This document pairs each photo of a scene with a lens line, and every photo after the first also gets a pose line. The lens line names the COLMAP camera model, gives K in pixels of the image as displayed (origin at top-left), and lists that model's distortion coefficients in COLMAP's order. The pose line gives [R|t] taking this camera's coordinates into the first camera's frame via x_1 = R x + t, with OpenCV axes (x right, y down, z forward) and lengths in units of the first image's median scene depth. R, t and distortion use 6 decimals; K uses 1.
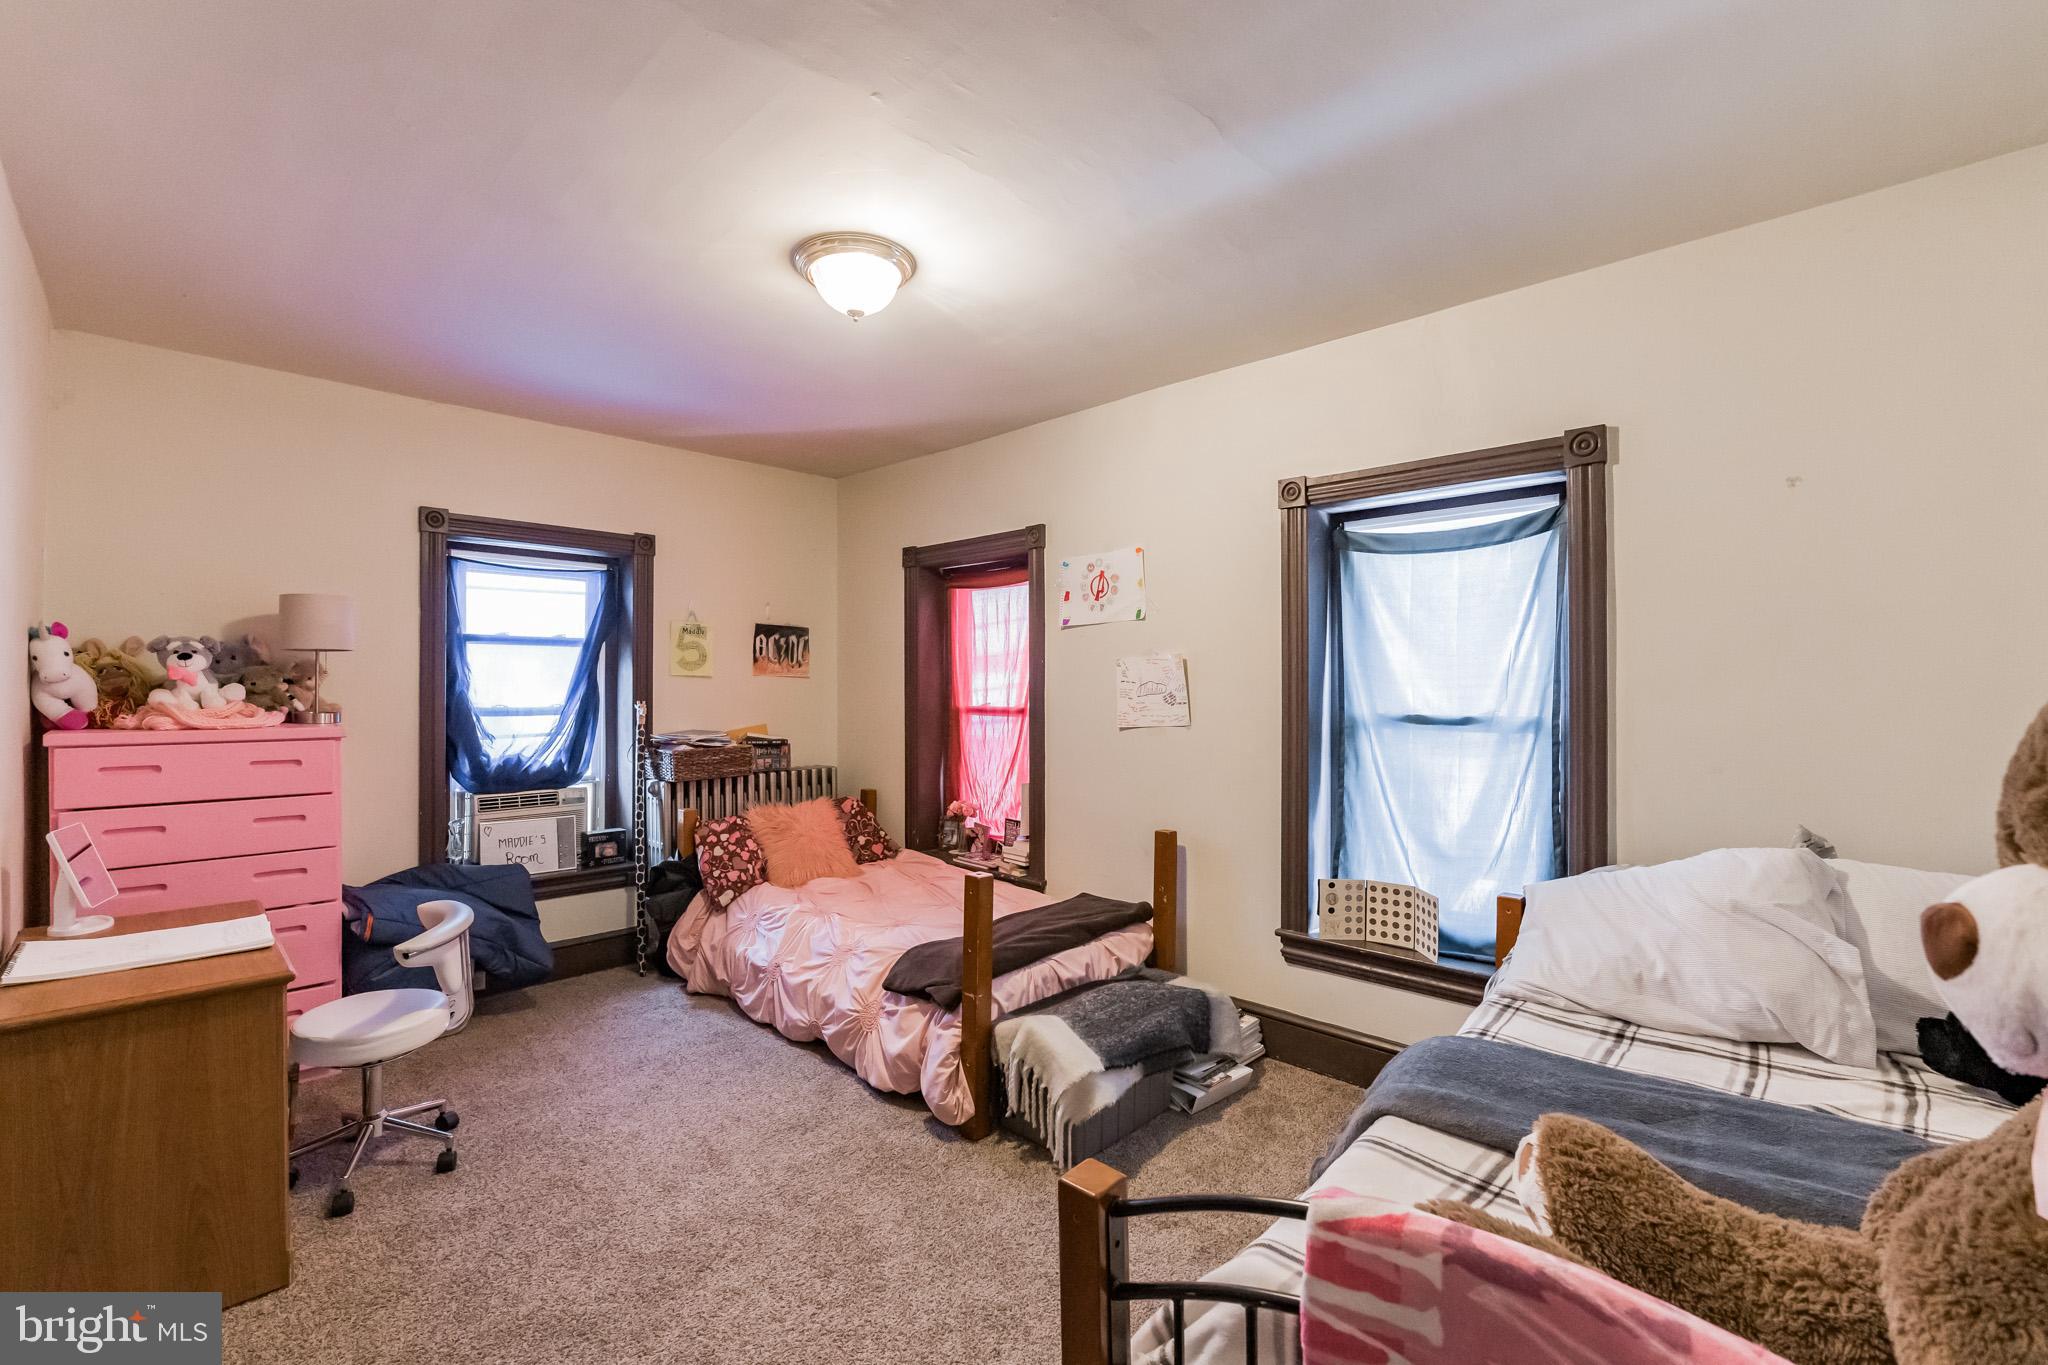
lens RADIAL K [[864.1, 0, 1028.2], [0, 864.1, 678.3], [0, 0, 1]] dist [-0.026136, 0.000482]
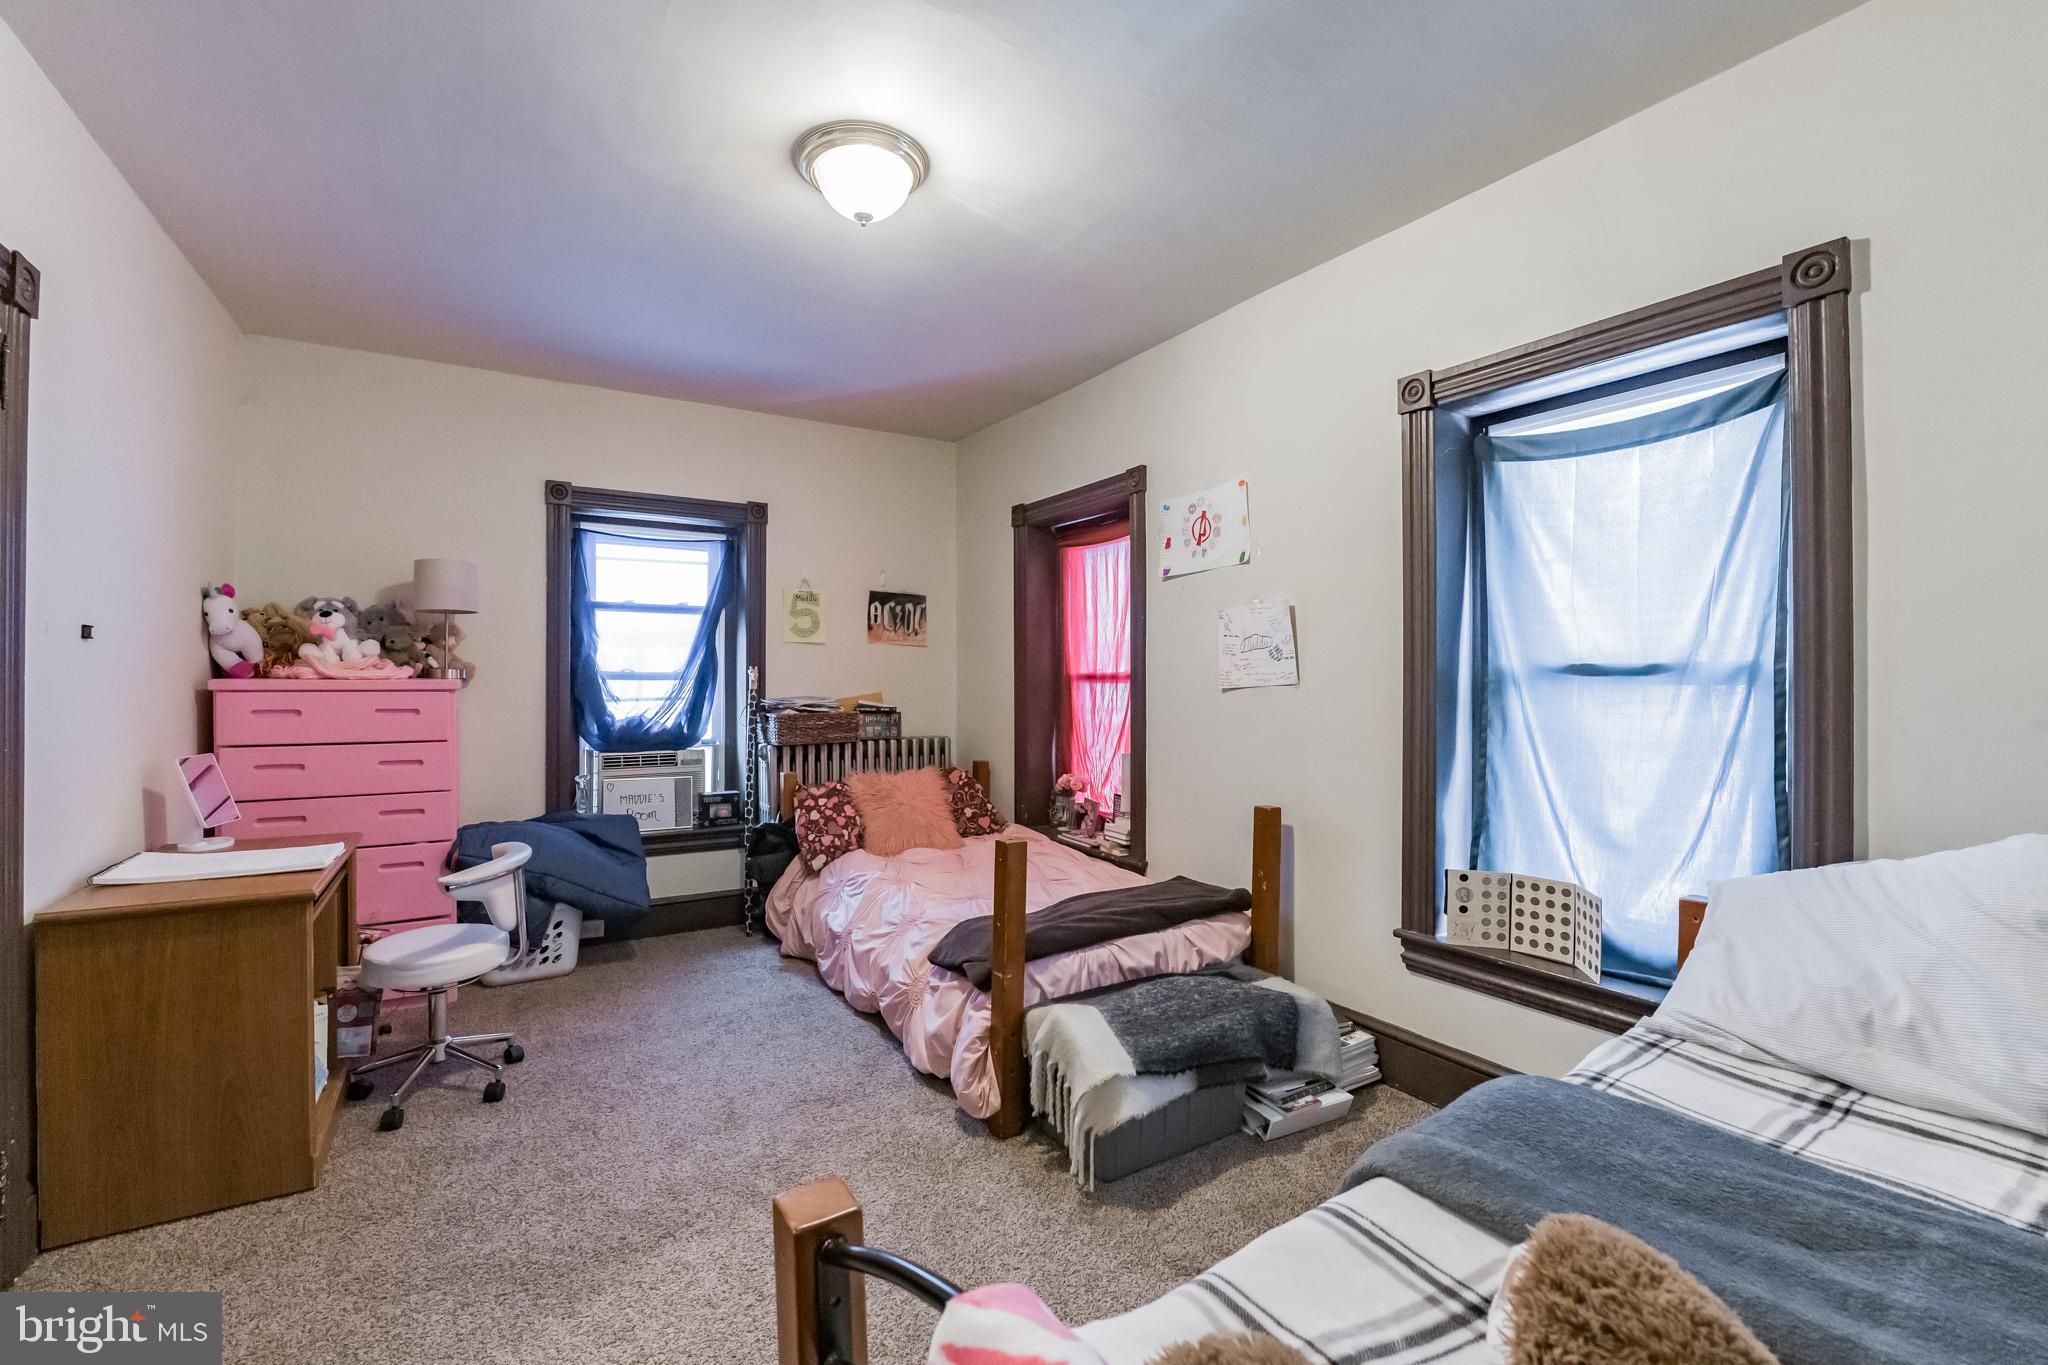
lens RADIAL K [[866.3, 0, 1014.9], [0, 866.3, 676.4], [0, 0, 1]] dist [-0.026335, 0.001067]
pose [[0.967926, -0.001472, -0.251233, 0.148849], [0.002594, 0.999988, 0.004134, 0.048999], [0.251223, -0.004653, 0.967918, 0.123313]]
